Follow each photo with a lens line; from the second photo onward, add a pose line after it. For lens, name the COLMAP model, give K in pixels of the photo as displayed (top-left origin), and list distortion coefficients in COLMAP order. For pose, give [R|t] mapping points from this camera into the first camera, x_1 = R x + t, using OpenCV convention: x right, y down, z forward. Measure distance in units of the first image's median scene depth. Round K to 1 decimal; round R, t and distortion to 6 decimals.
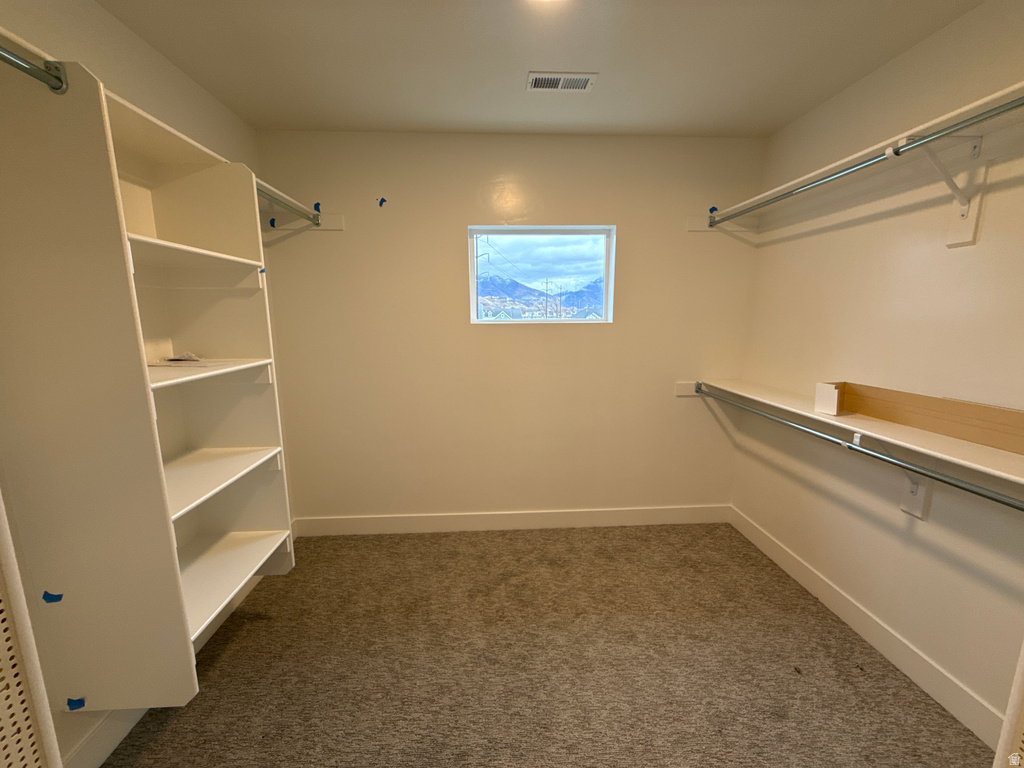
lens RADIAL K [[407.0, 0, 512.4], [0, 407.0, 381.4], [0, 0, 1]] dist [-0.003026, 0.000407]
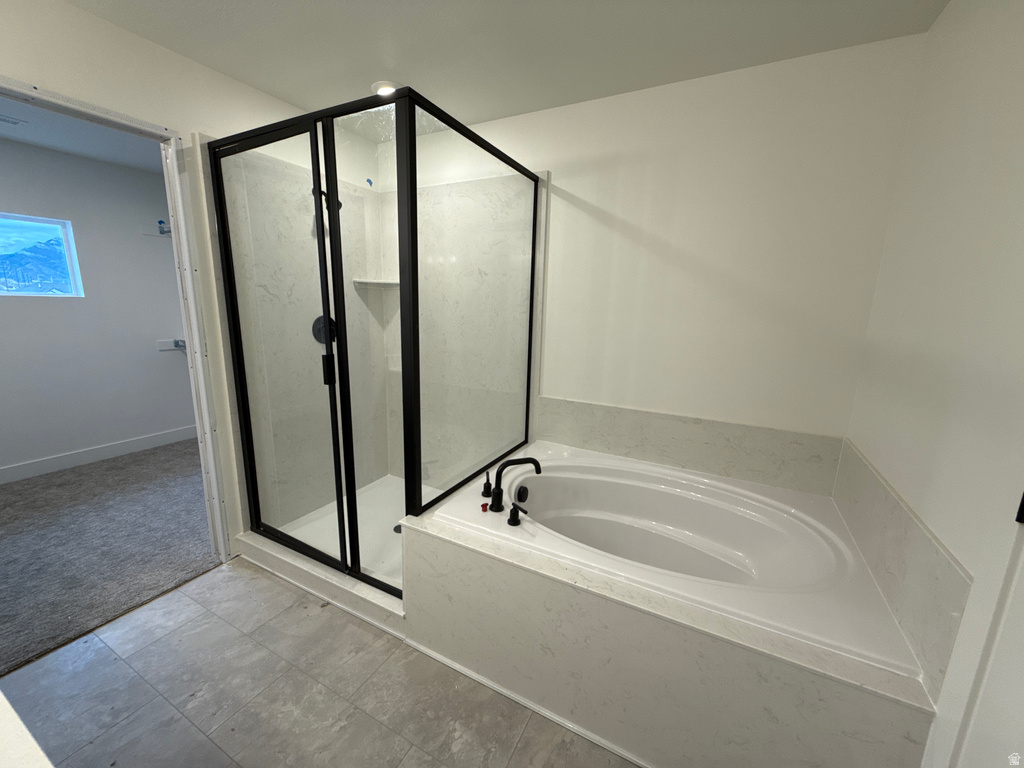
lens RADIAL K [[407.0, 0, 513.6], [0, 407.0, 387.8], [0, 0, 1]] dist [-0.003026, 0.000407]
pose [[0.516811, -0.155785, 0.841806, -0.188831], [0.111153, 0.987191, 0.114450, 0.152515], [-0.848853, 0.034420, 0.527507, -0.870521]]
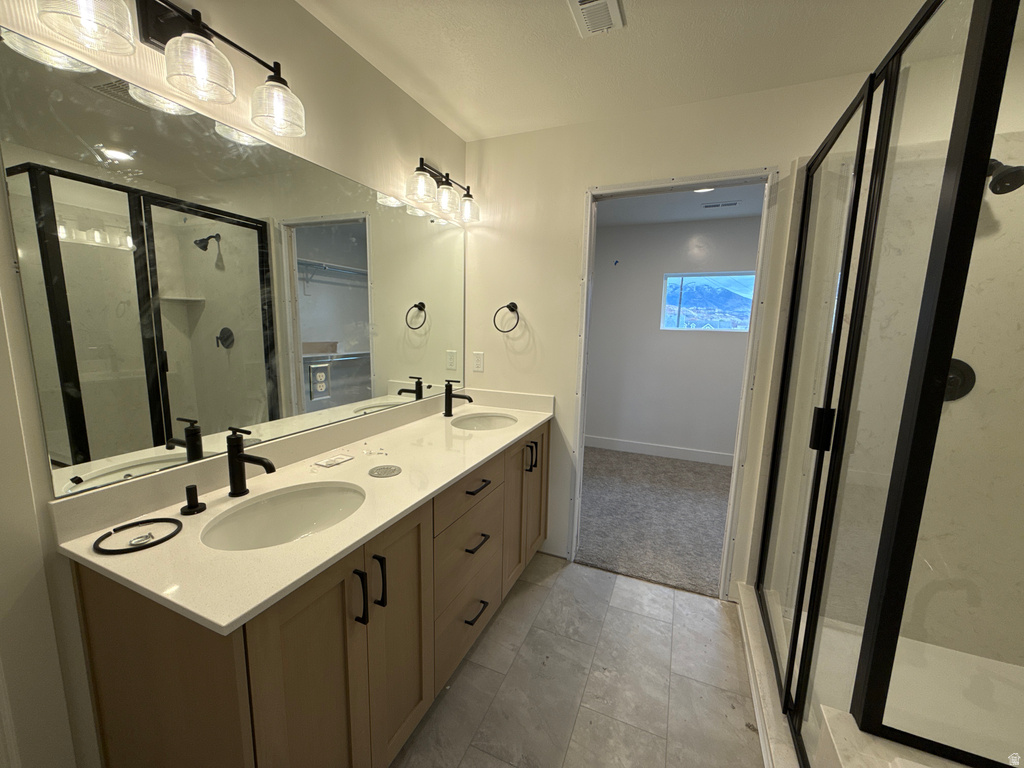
lens RADIAL K [[407.0, 0, 506.4], [0, 407.0, 386.1], [0, 0, 1]] dist [-0.003026, 0.000407]
pose [[0.885820, 0.094142, -0.454379, 0.129732], [-0.100202, 0.994909, 0.010787, 0.147349], [0.453081, 0.035974, 0.890743, -0.842742]]
